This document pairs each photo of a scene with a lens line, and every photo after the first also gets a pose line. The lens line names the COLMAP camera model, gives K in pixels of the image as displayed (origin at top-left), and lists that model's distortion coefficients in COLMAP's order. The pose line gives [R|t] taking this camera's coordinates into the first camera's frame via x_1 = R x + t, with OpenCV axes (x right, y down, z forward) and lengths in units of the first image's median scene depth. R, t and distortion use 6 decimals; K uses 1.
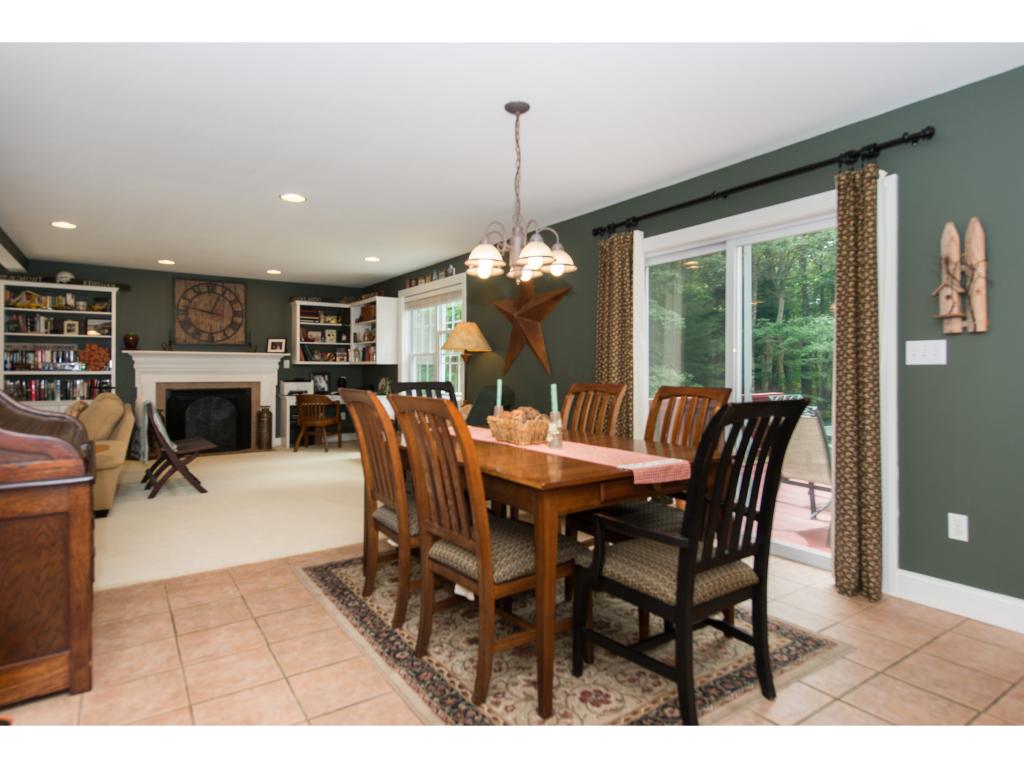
lens RADIAL K [[576.5, 0, 522.1], [0, 576.5, 366.8], [0, 0, 1]] dist [0.018704, -0.006838]
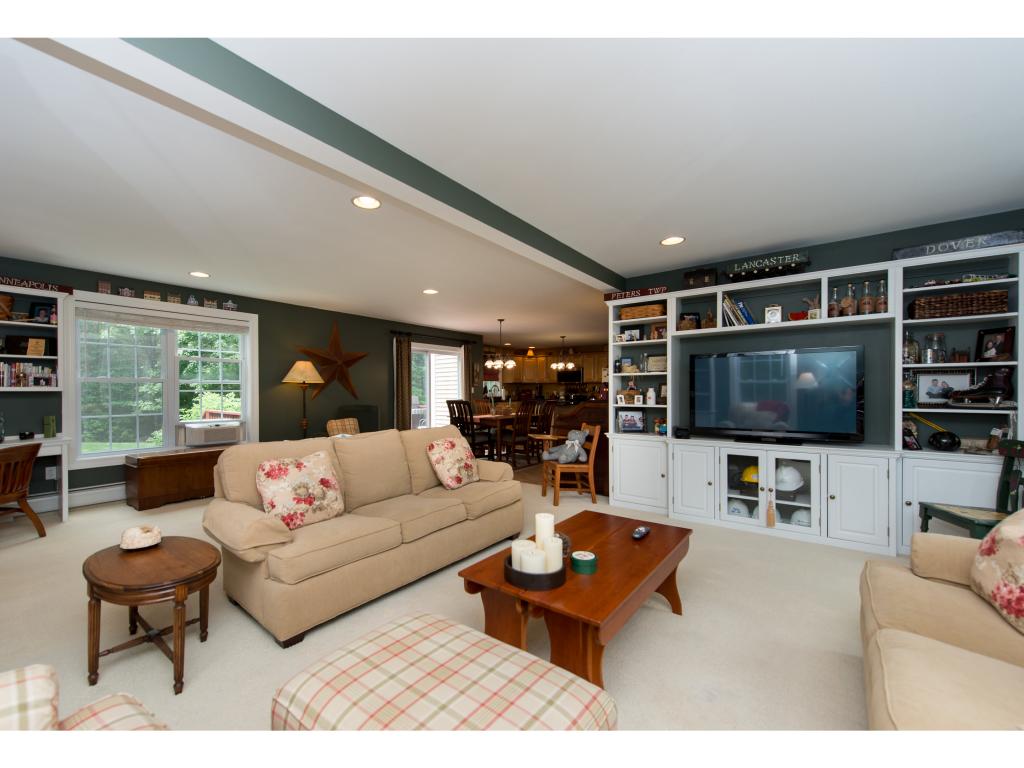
lens RADIAL K [[404.9, 0, 489.8], [0, 404.9, 392.5], [0, 0, 1]] dist [0.011374, -0.002727]
pose [[-0.303455, -0.004433, 0.952835, -0.954905], [-0.003383, 0.999988, 0.003575, -0.007479], [-0.952840, -0.002139, -0.303467, 0.731249]]
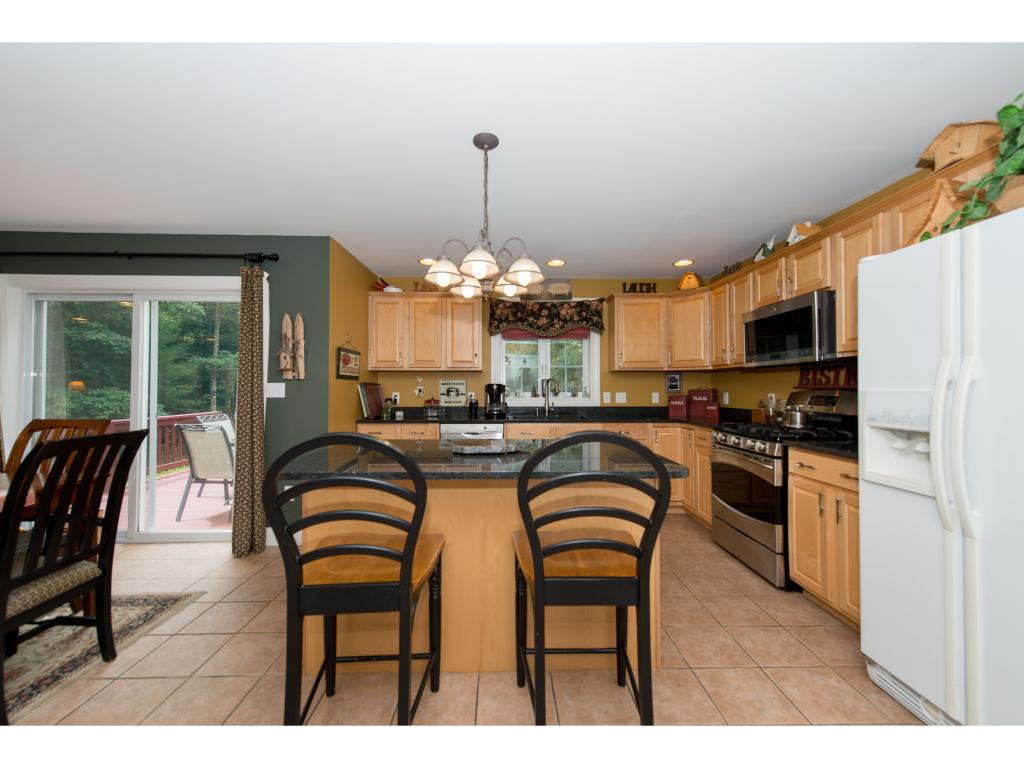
lens RADIAL K [[404.9, 0, 514.4], [0, 404.9, 385.1], [0, 0, 1]] dist [0.011374, -0.002727]
pose [[0.543761, 0.011976, 0.839155, 0.037708], [-0.005511, 0.999928, -0.010700, -0.011245], [-0.839222, 0.001194, 0.543788, -0.069191]]
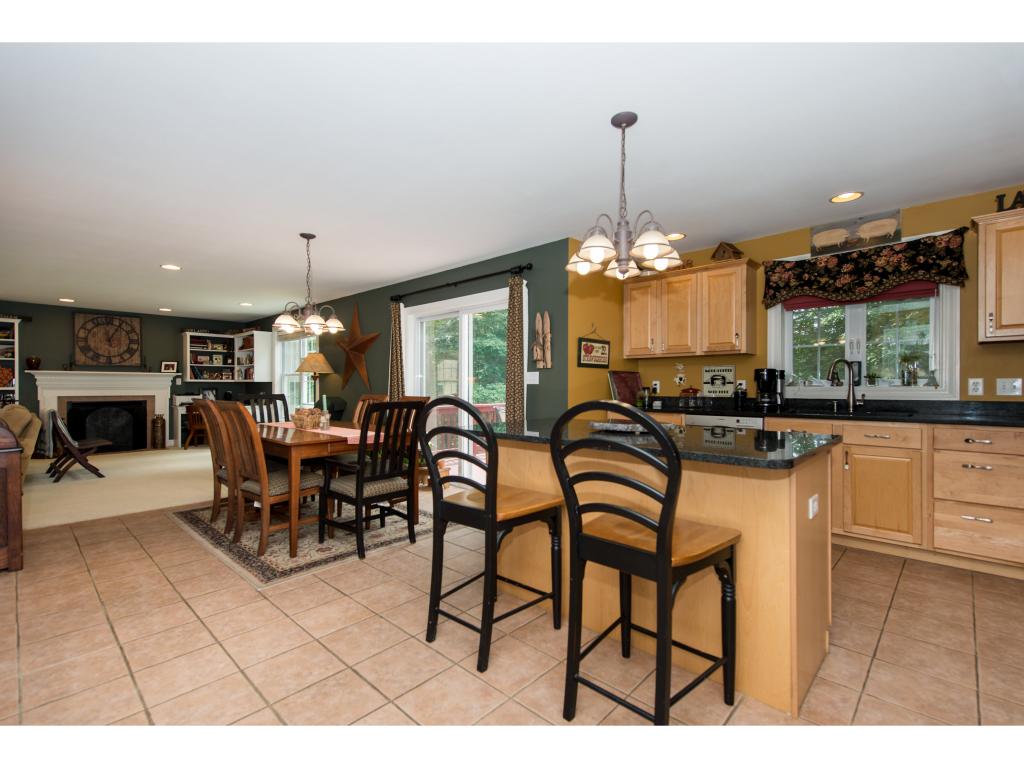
lens RADIAL K [[460.8, 0, 510.5], [0, 460.8, 388.3], [0, 0, 1]] dist [0.012304, -0.003875]
pose [[0.977209, -0.000977, 0.212276, 0.108670], [-0.001451, 0.999935, 0.011280, -0.002687], [-0.212273, -0.011331, 0.977145, -0.183309]]
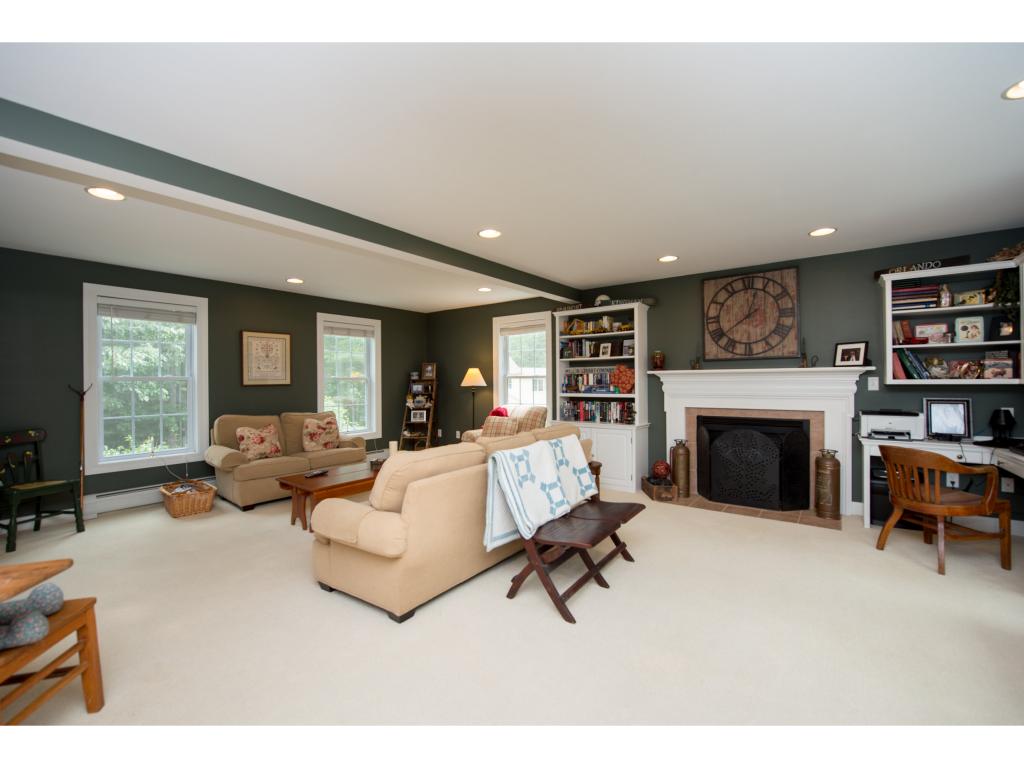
lens RADIAL K [[439.0, 0, 508.8], [0, 439.0, 382.7], [0, 0, 1]] dist [-0.012320, -0.000682]
pose [[0.314414, -0.002039, -0.949284, -0.113402], [0.014852, 0.999886, 0.002771, -0.015582], [0.949170, -0.014970, 0.314408, 0.597214]]
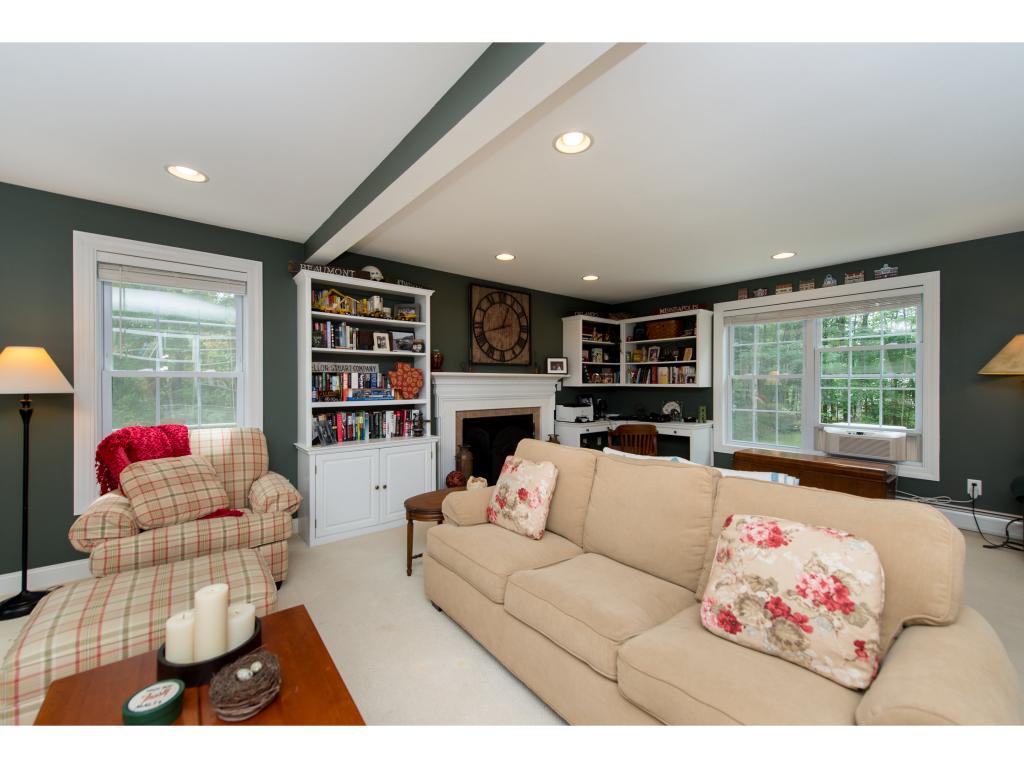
lens RADIAL K [[404.9, 0, 518.8], [0, 404.9, 384.1], [0, 0, 1]] dist [0.011374, -0.002727]
pose [[0.996003, -0.002250, 0.089287, -0.637302], [0.001252, 0.999936, 0.011238, -0.018442], [-0.089306, -0.011081, 0.995943, 0.460763]]
